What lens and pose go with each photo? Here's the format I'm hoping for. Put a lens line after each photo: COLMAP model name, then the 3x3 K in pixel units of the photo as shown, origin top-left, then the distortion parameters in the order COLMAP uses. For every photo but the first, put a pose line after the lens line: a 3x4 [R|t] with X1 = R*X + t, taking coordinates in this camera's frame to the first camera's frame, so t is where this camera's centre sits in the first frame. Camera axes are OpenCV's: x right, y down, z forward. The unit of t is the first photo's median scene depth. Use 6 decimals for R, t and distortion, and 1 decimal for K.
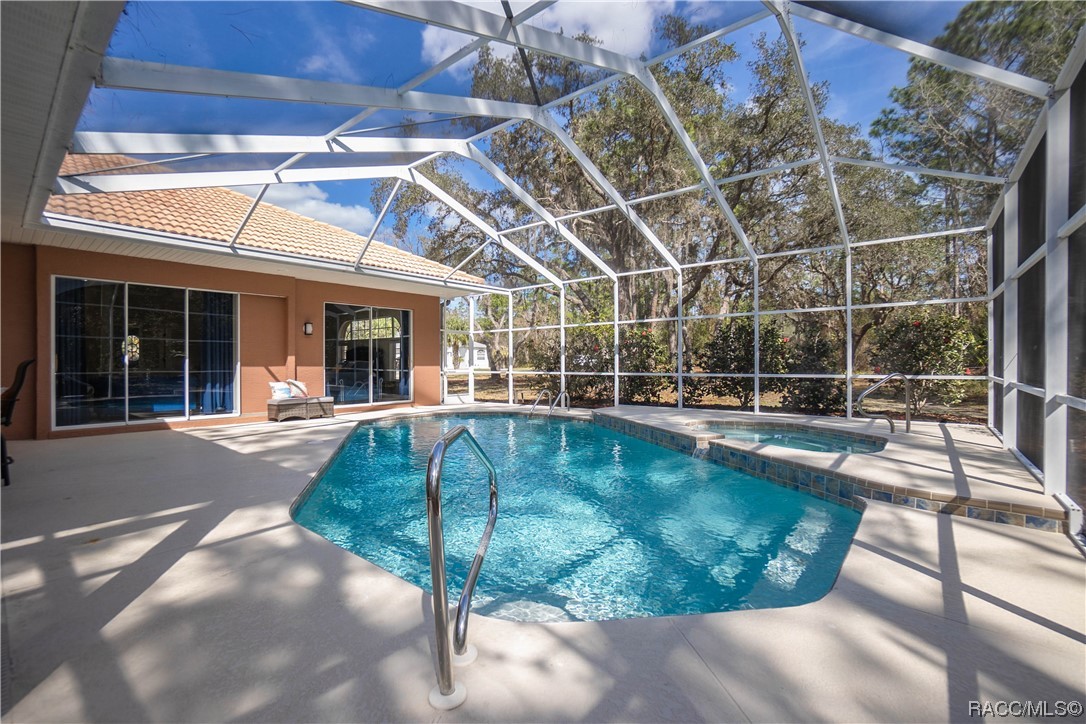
lens RADIAL K [[491.0, 0, 535.9], [0, 491.0, 360.1], [0, 0, 1]] dist [-0.048287, 0.010043]
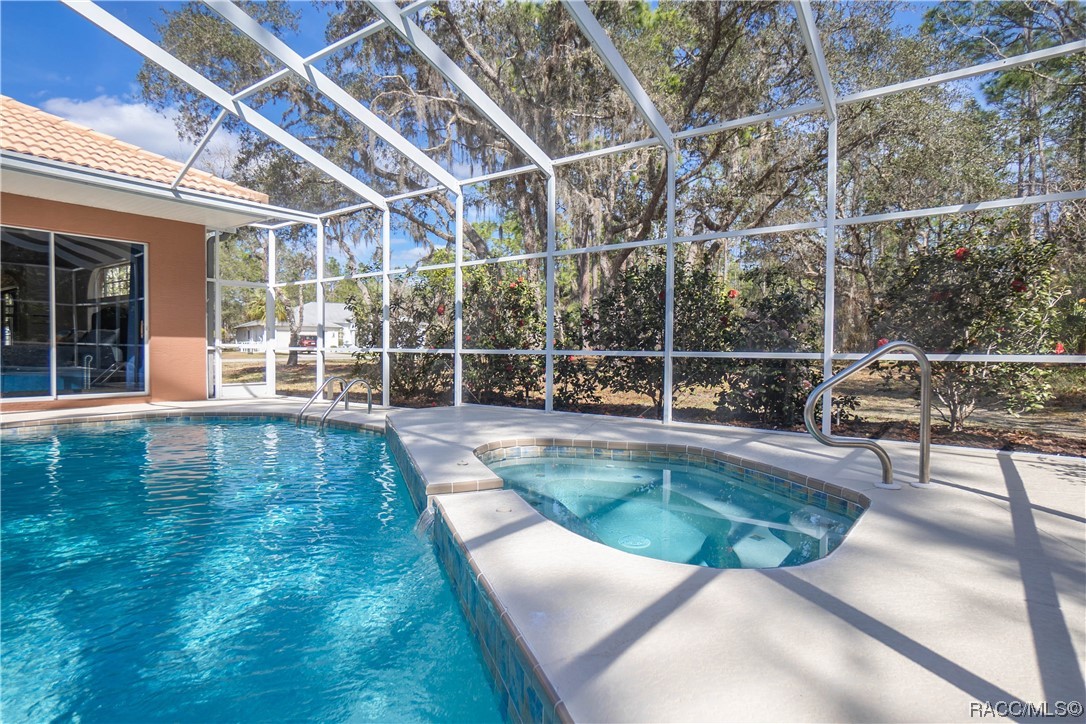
lens RADIAL K [[599.3, 0, 539.9], [0, 599.3, 361.8], [0, 0, 1]] dist [-0.013194, 0.005497]
pose [[0.999065, 0.010482, 0.041937, 0.257536], [-0.011642, 0.999554, 0.027506, 0.021523], [-0.041630, -0.027968, 0.998742, 0.302862]]
